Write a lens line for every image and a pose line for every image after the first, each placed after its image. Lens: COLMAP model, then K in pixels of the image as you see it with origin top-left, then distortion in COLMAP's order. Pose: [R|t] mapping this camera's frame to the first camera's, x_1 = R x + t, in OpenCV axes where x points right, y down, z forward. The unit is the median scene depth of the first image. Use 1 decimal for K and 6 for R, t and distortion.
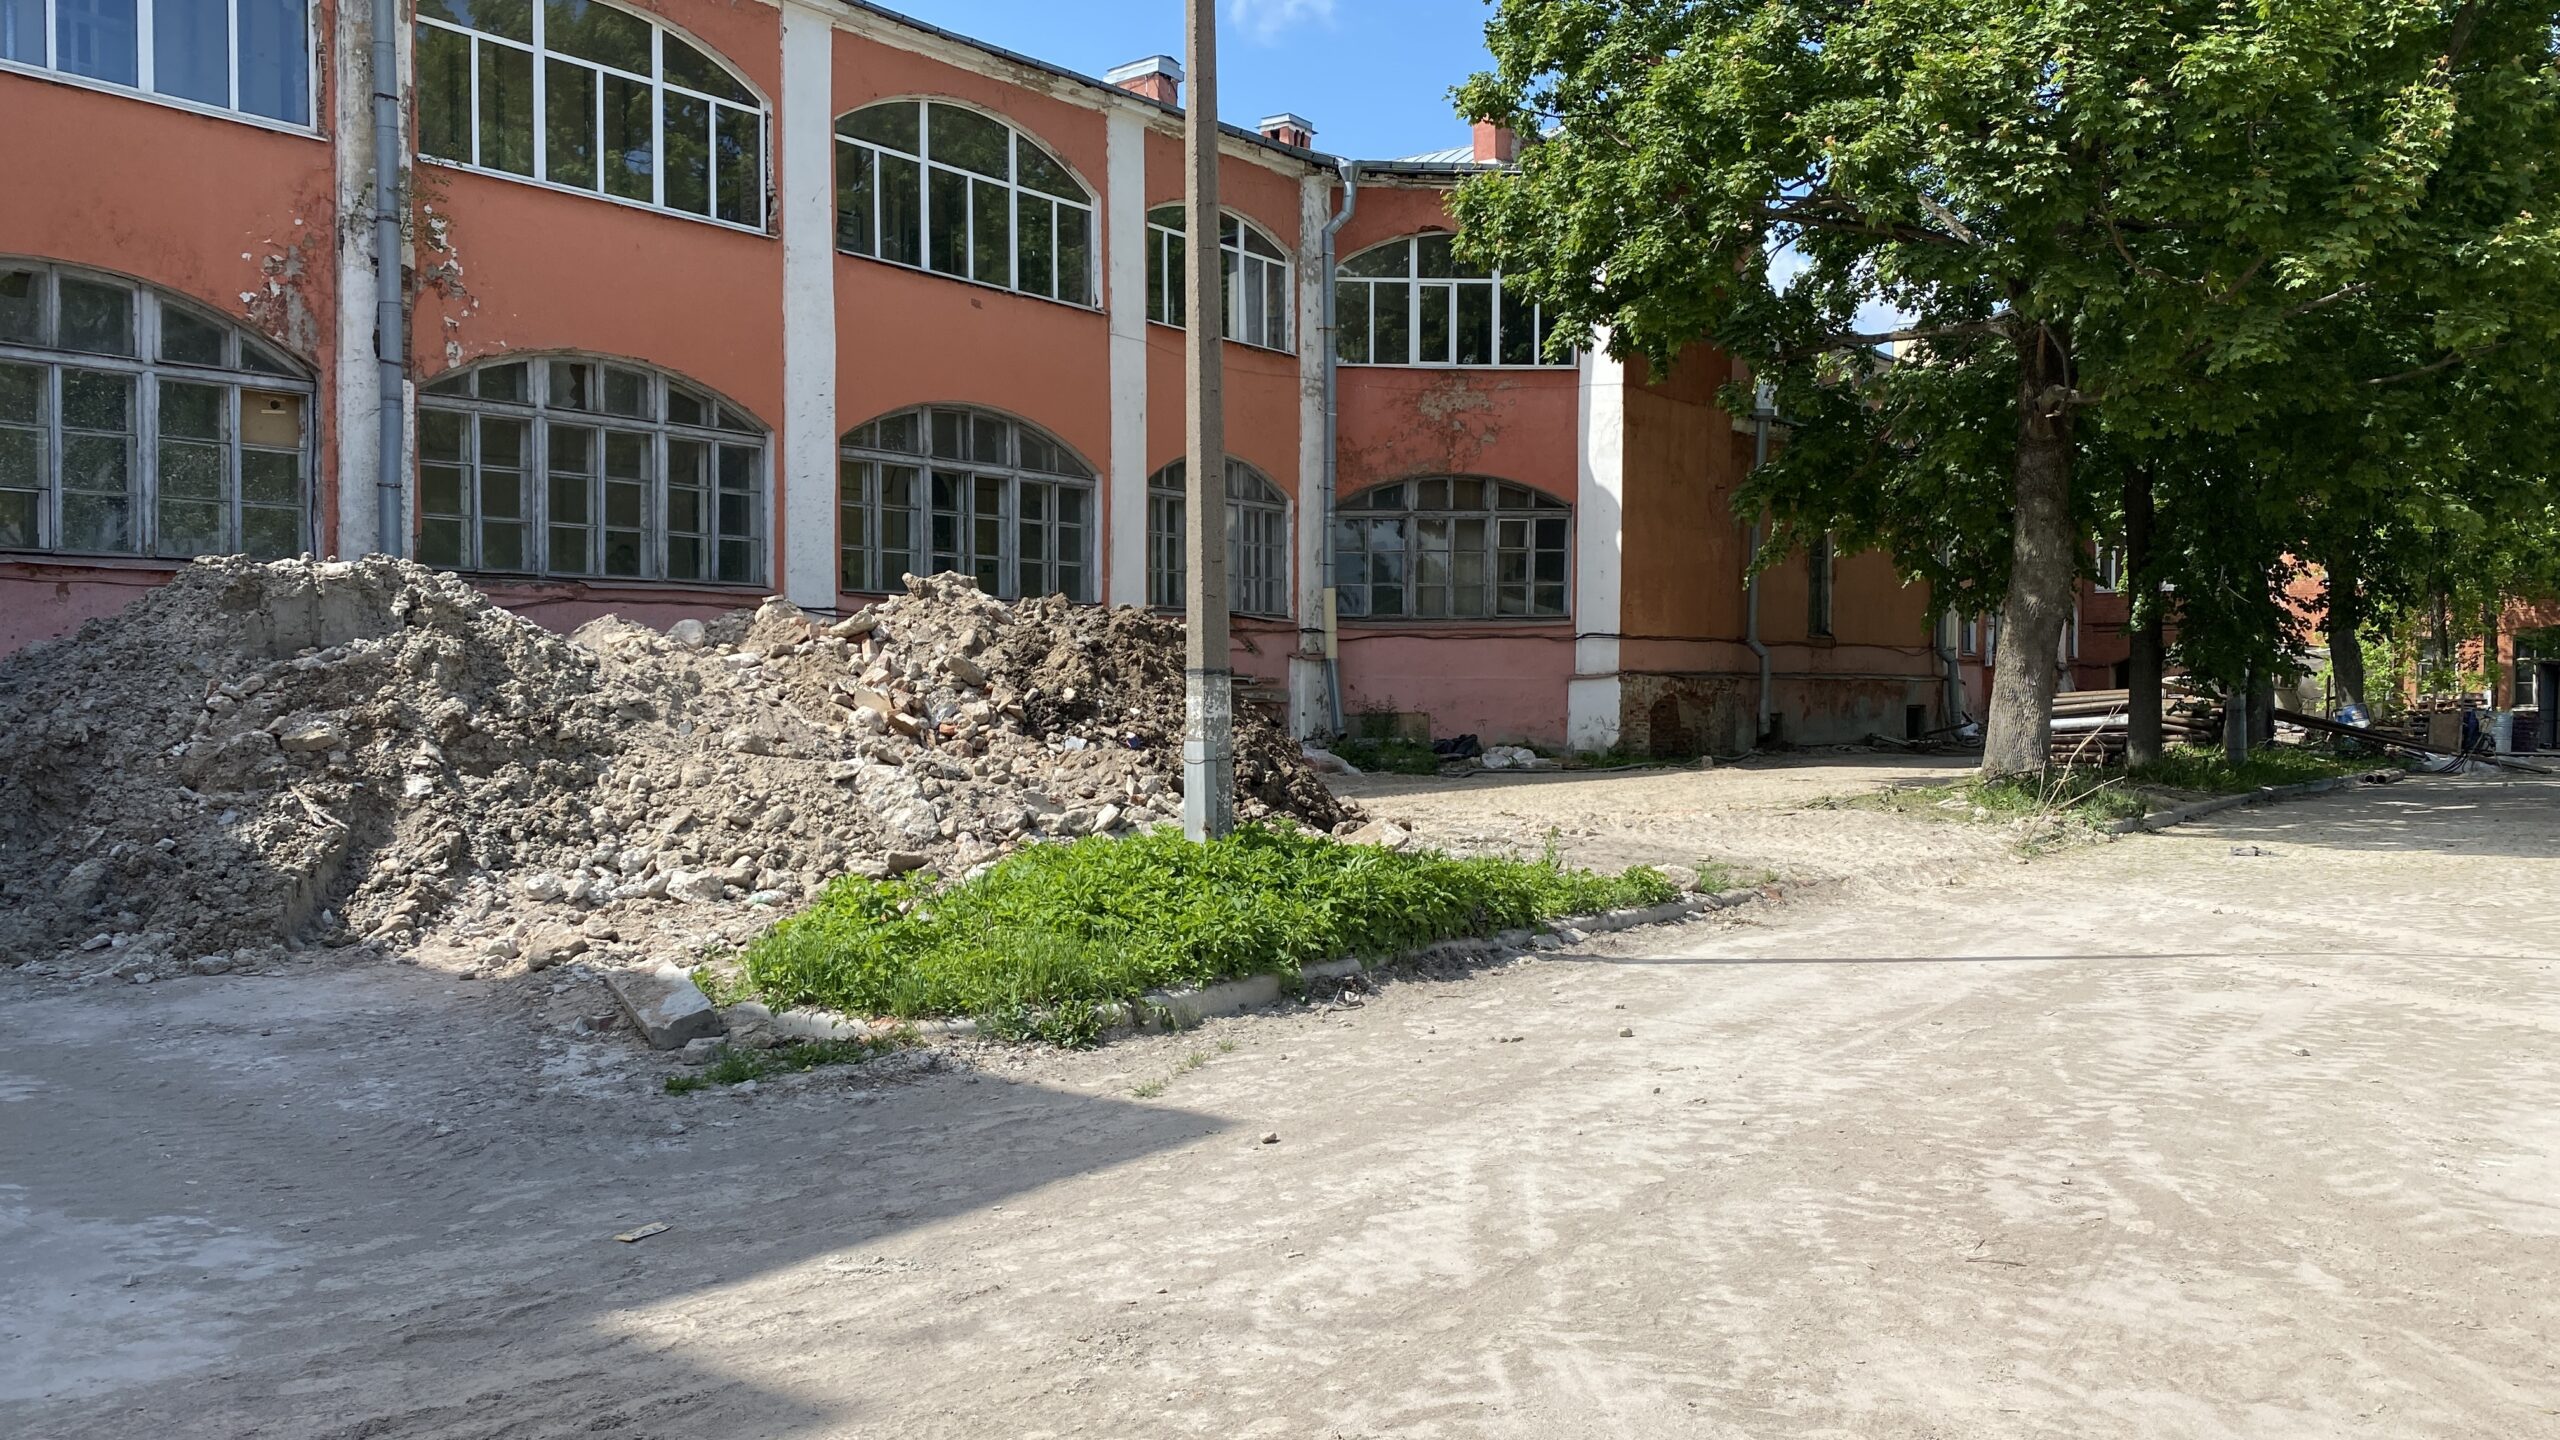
lens RADIAL K [[2169.8, 0, 1360.7], [0, 2169.8, 726.1], [0, 0, 1]] dist [0.057674, -0.110415]
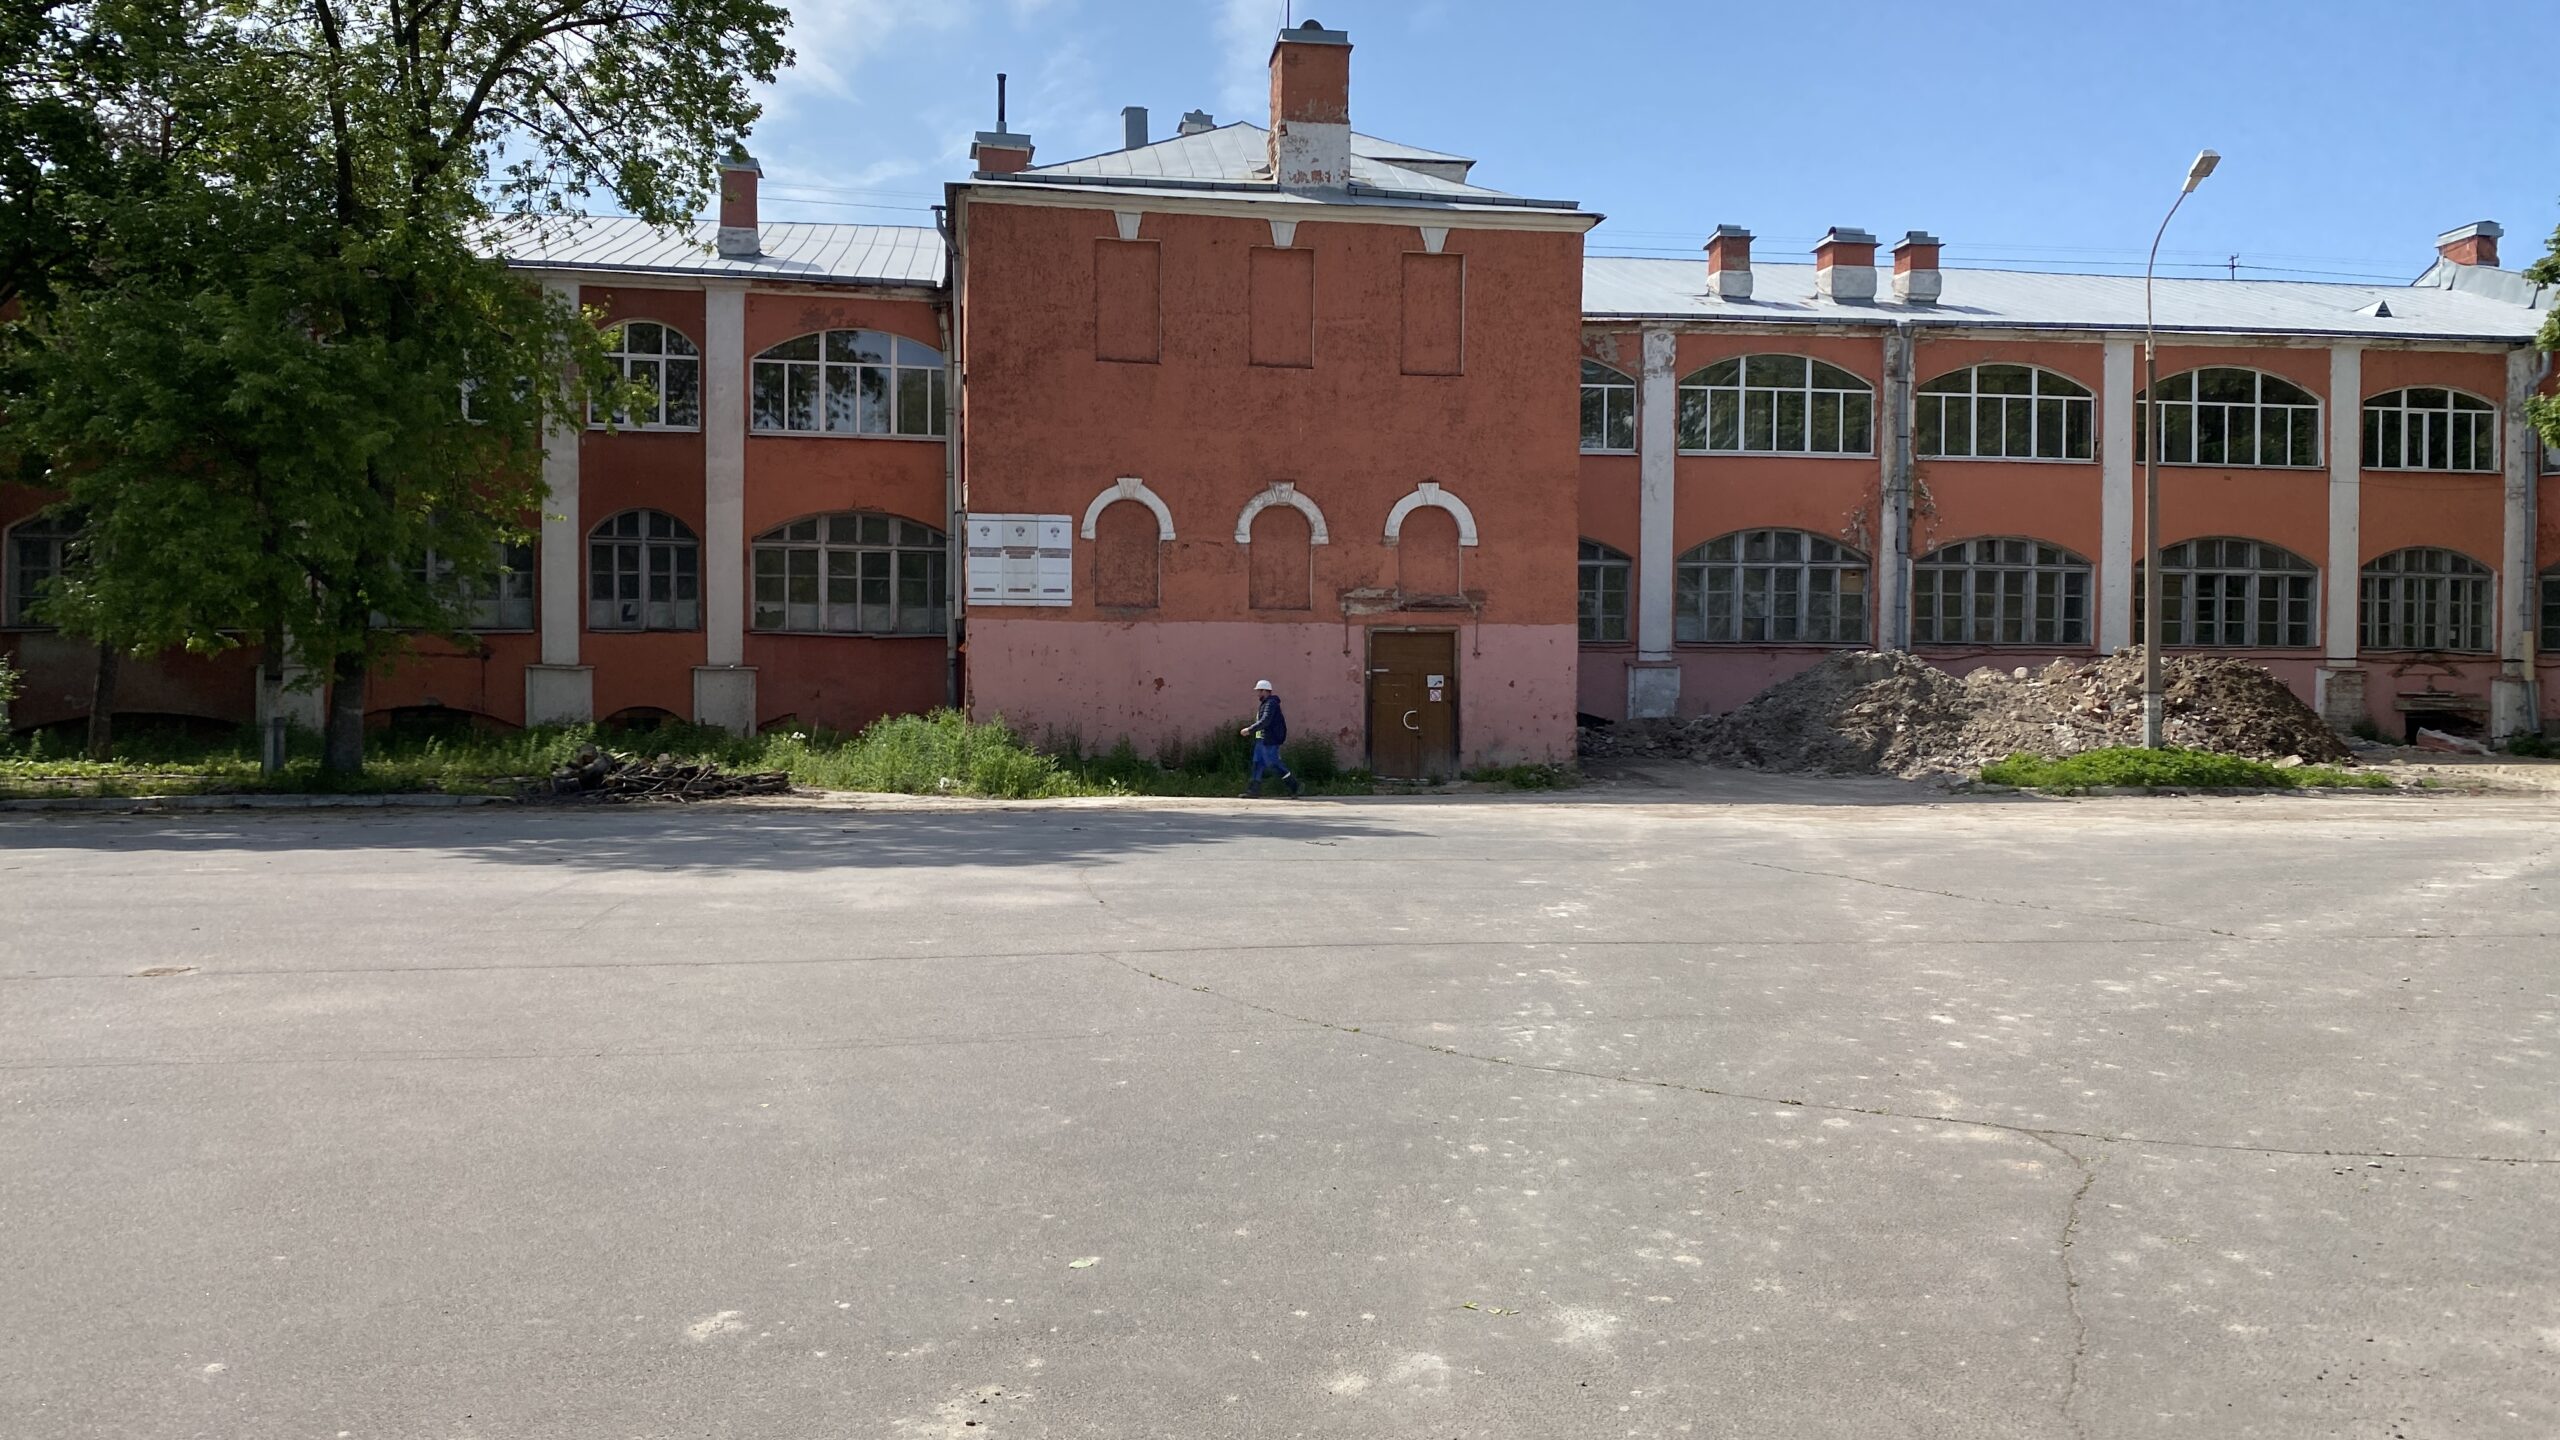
lens RADIAL K [[1922.3, 0, 1249.1], [0, 1922.3, 717.9], [0, 0, 1]] dist [-0.003653, -0.004401]
pose [[0.727741, 0.014140, -0.685706, 0.410383], [-0.019081, 0.999818, 0.000366, 0.016257], [0.685587, 0.012818, 0.727878, -0.867668]]
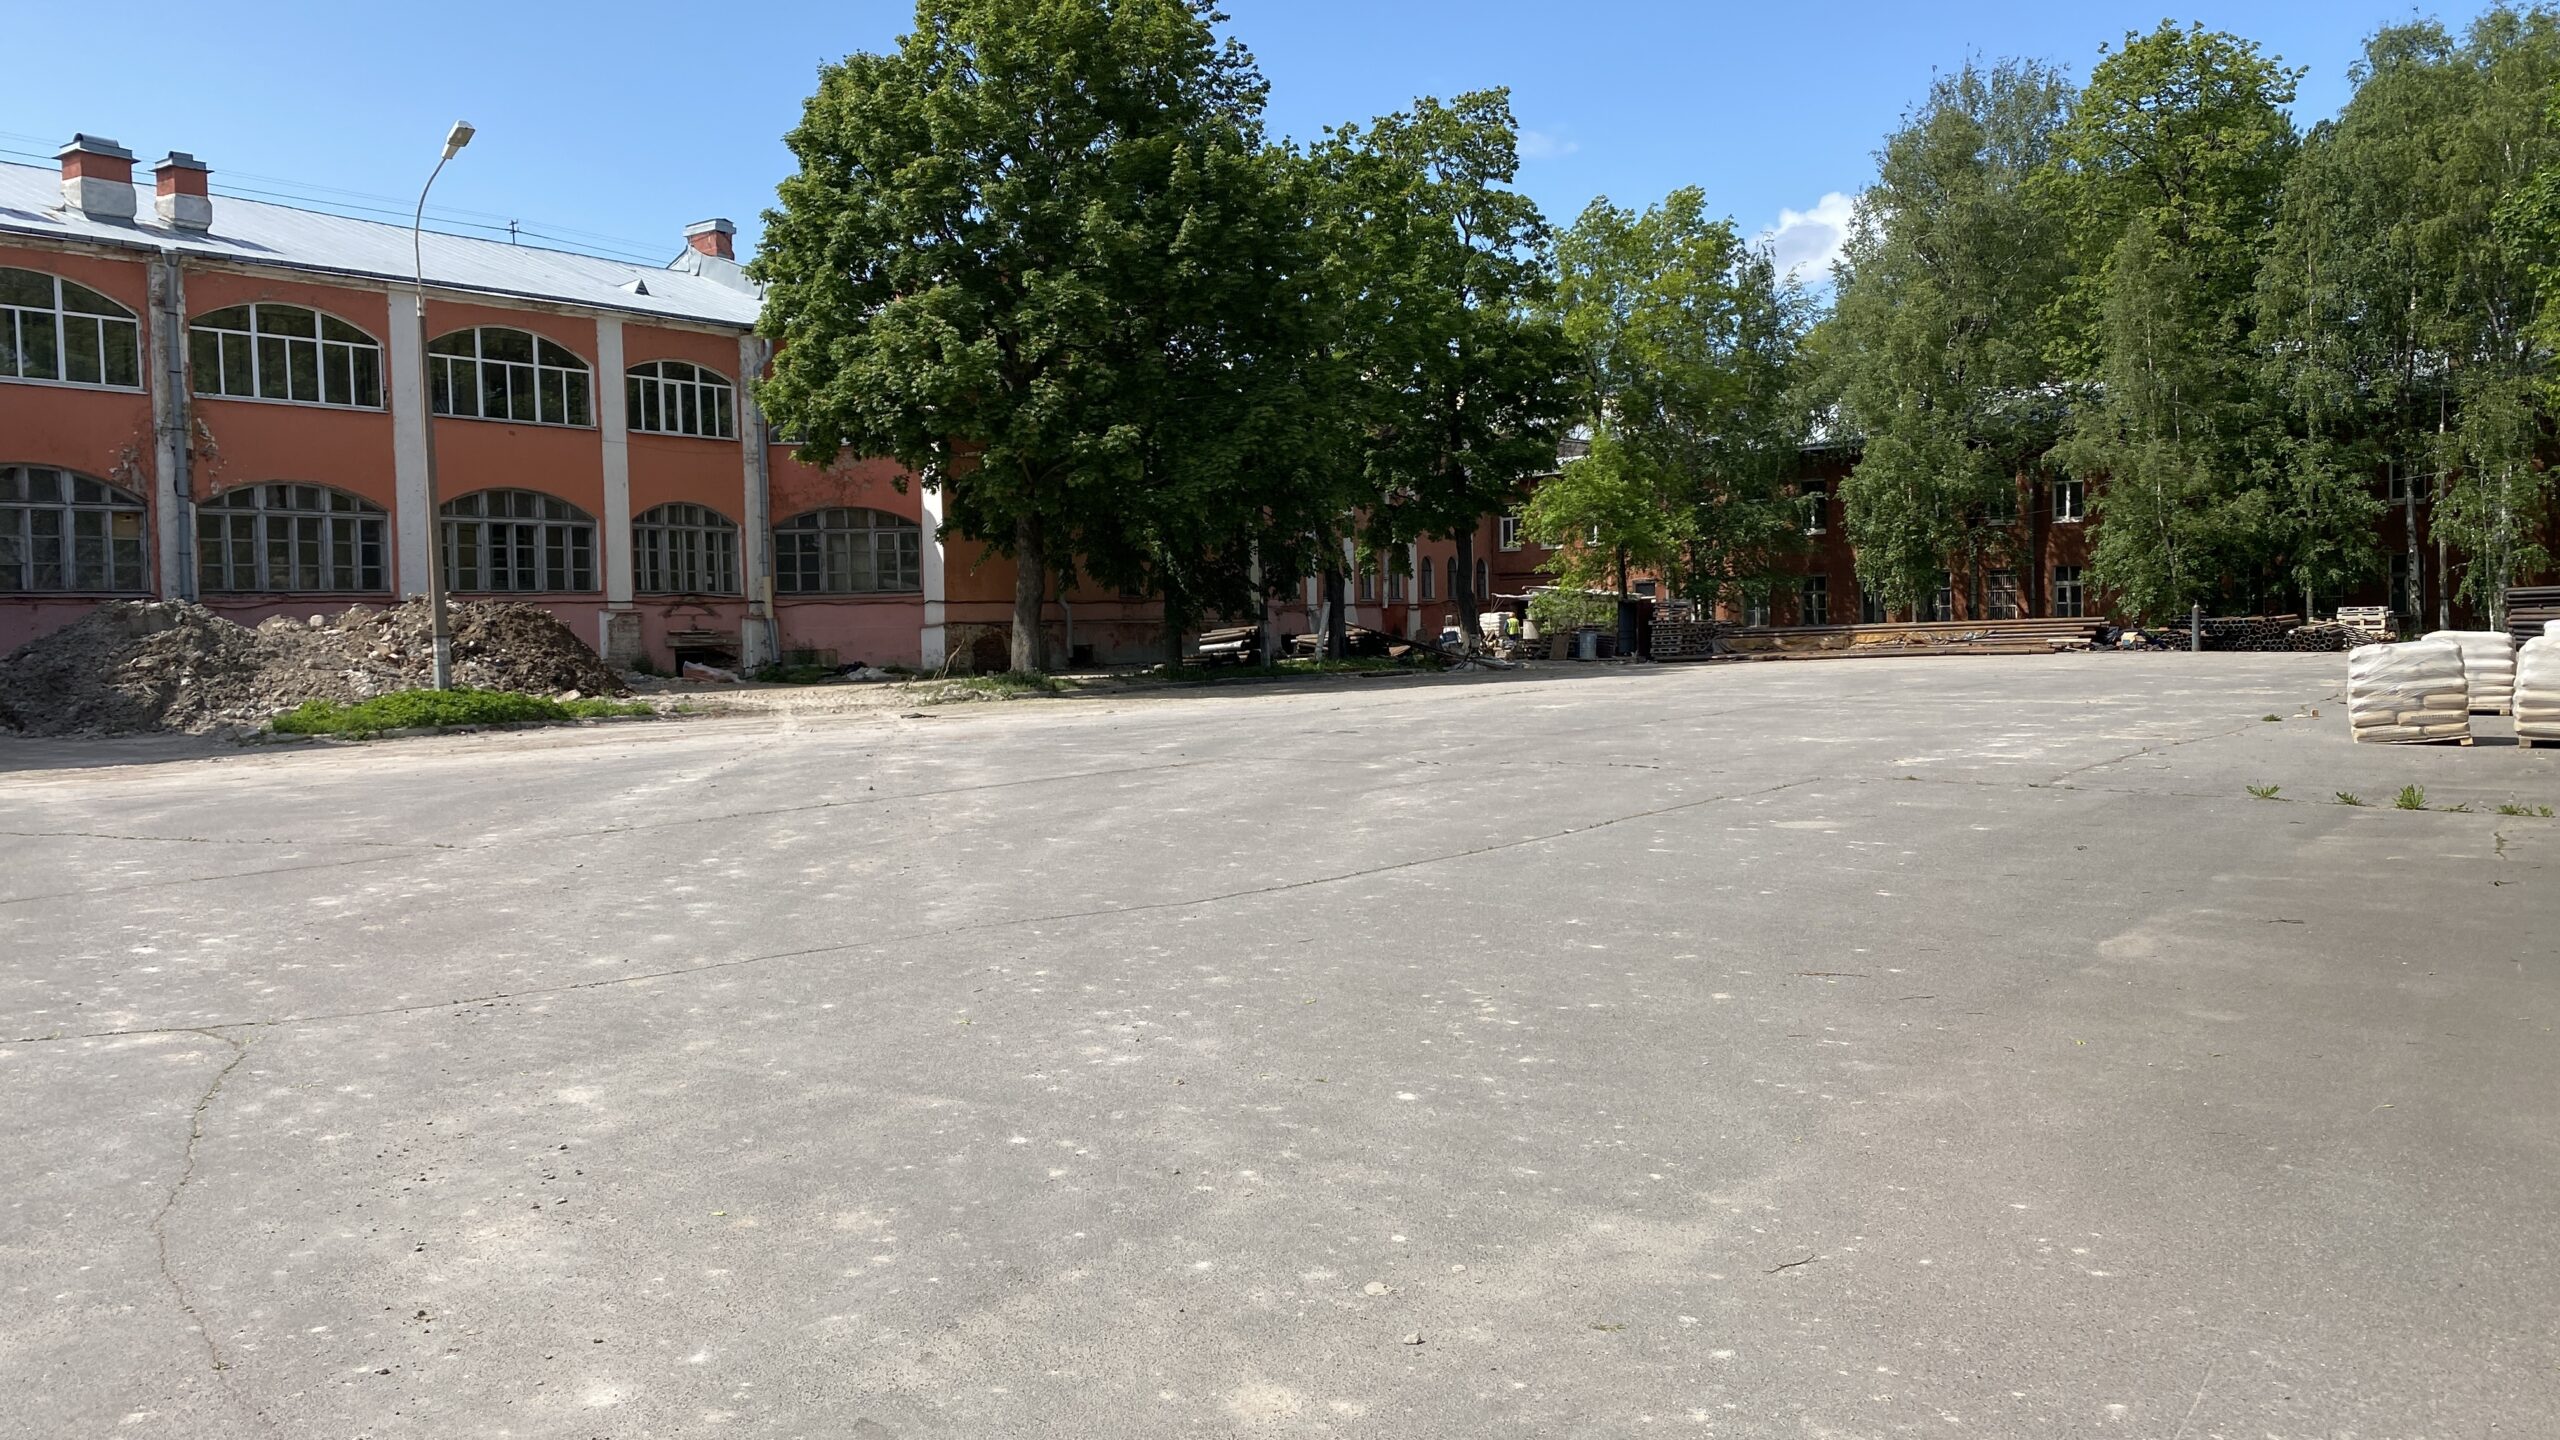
lens RADIAL K [[1922.3, 0, 1249.1], [0, 1922.3, 717.9], [0, 0, 1]] dist [-0.003653, -0.004401]
pose [[0.997564, -0.026193, 0.064660, 0.445378], [0.024291, 0.999254, 0.030016, 0.018516], [-0.065398, -0.028372, 0.997456, -0.897926]]
